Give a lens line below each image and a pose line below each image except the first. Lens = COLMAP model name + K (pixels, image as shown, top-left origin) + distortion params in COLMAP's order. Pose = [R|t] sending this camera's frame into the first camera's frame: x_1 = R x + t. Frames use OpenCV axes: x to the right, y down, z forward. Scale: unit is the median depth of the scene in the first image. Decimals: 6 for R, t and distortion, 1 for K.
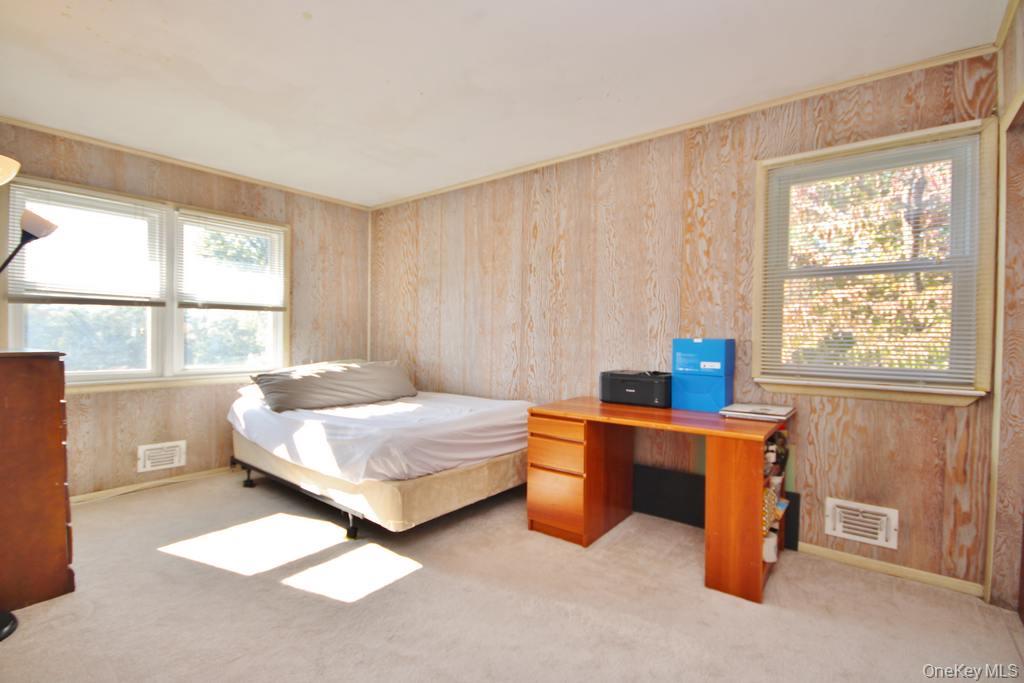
lens RADIAL K [[479.1, 0, 512.0], [0, 479.1, 341.5], [0, 0, 1]] dist [0.024453, -0.023951]
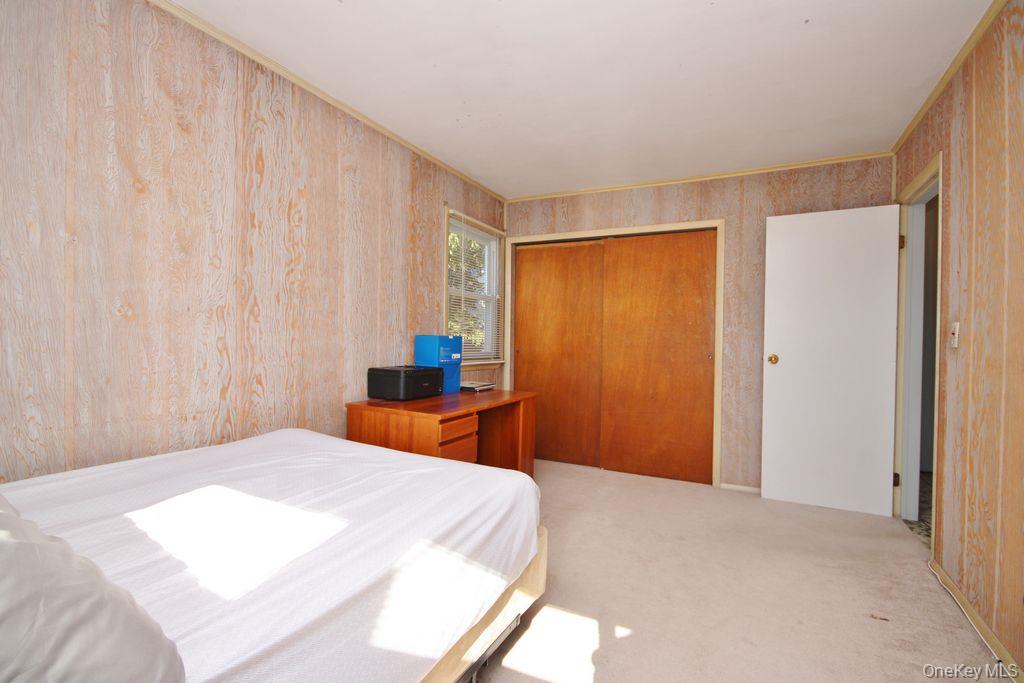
lens RADIAL K [[479.1, 0, 512.0], [0, 479.1, 341.5], [0, 0, 1]] dist [0.024453, -0.023951]
pose [[-0.205561, -0.027733, 0.978251, -0.652118], [-0.022769, 0.999463, 0.023550, -0.017592], [-0.978379, -0.017432, -0.206082, 0.804098]]
